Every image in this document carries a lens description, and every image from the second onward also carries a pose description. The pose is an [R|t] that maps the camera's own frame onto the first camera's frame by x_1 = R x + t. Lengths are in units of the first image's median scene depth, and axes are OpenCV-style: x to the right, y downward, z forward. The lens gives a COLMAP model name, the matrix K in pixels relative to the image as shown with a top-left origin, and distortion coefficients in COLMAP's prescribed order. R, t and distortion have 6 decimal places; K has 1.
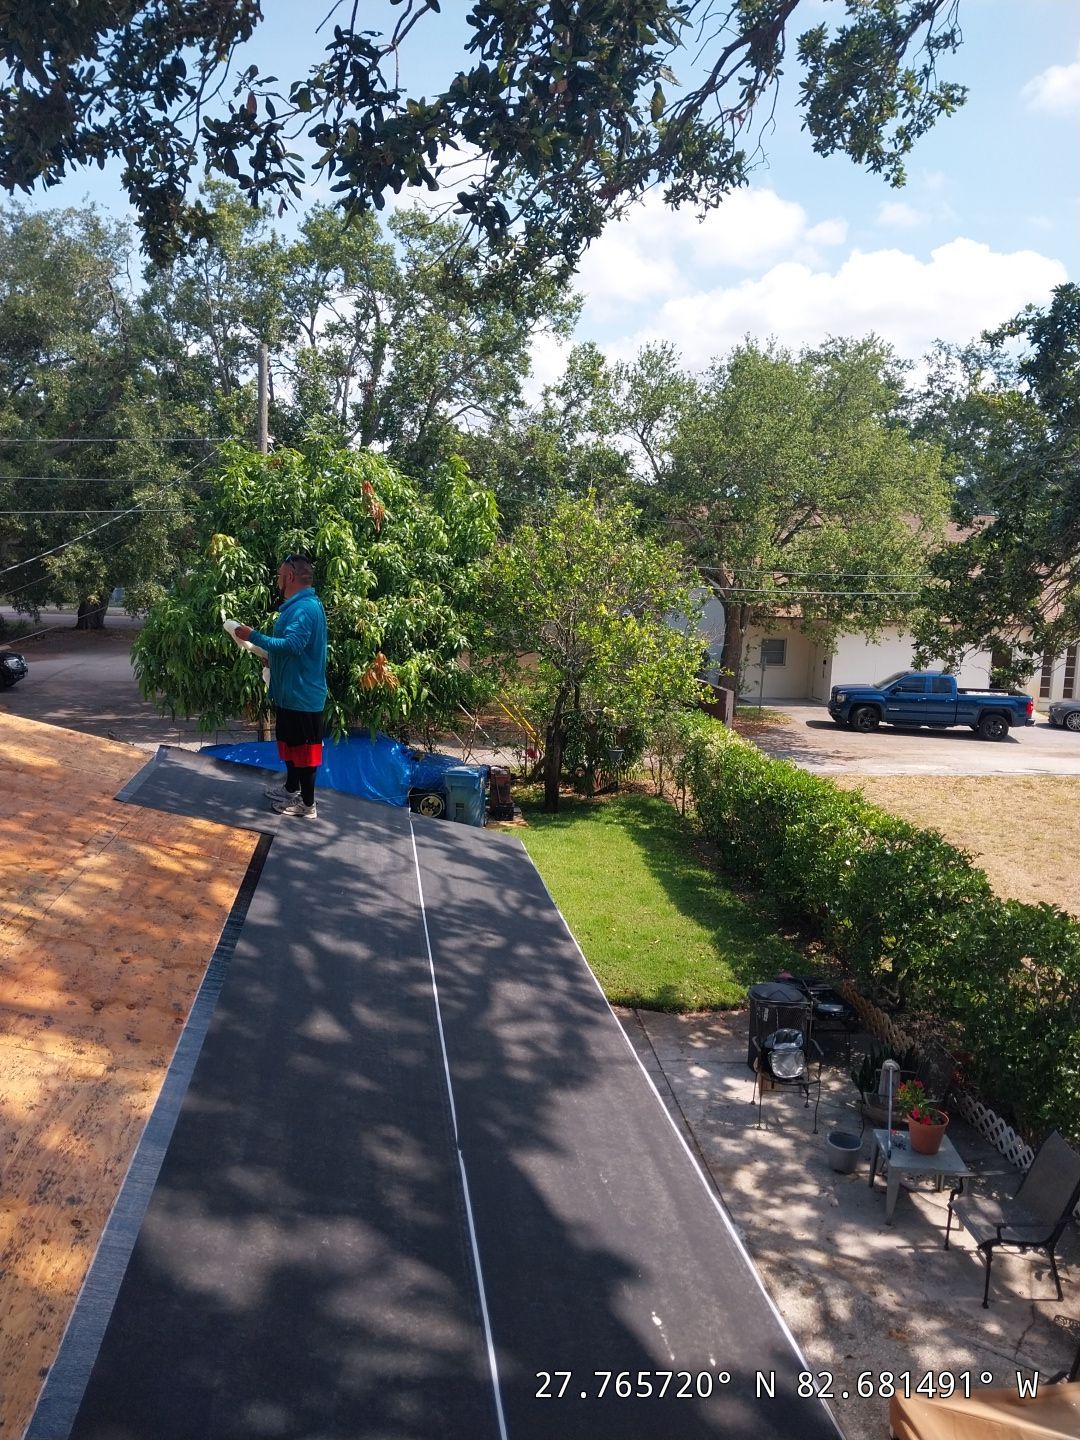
lens RADIAL K [[1094.2, 0, 540.0], [0, 1094.2, 720.0], [0, 0, 1]] dist [0.002977, -0.061870]
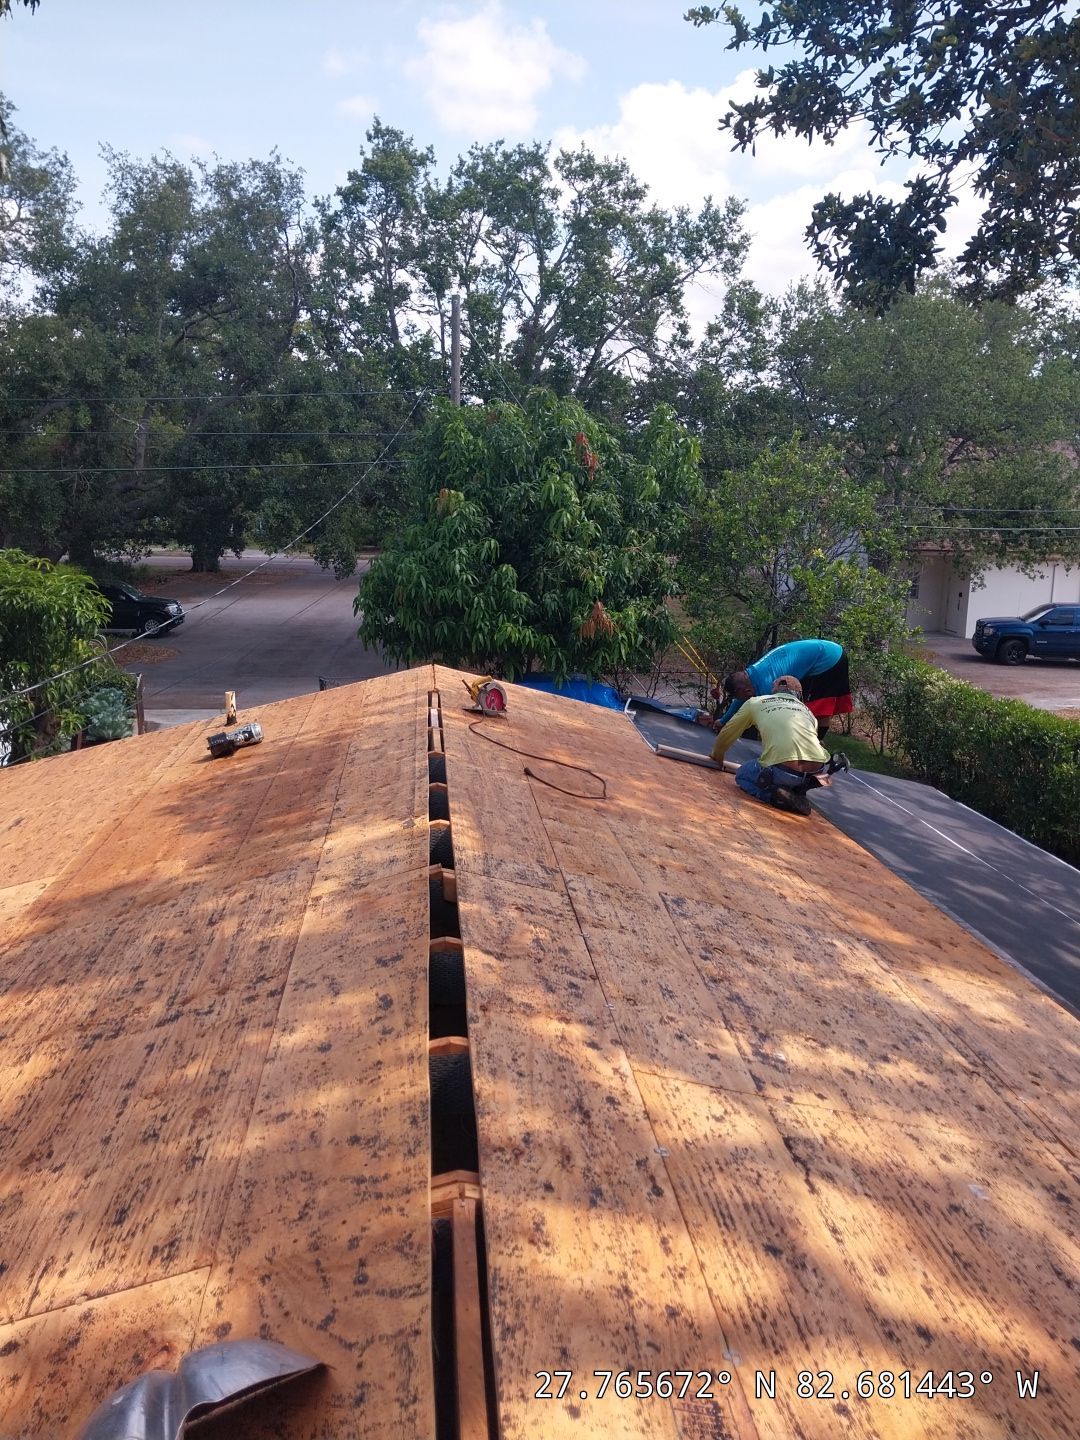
lens RADIAL K [[1094.2, 0, 540.0], [0, 1094.2, 720.0], [0, 0, 1]] dist [0.002977, -0.061870]
pose [[0.998587, -0.010588, -0.052071, -0.106004], [0.013887, 0.997891, 0.063410, -0.010559], [0.051290, -0.064044, 0.996628, -0.032430]]
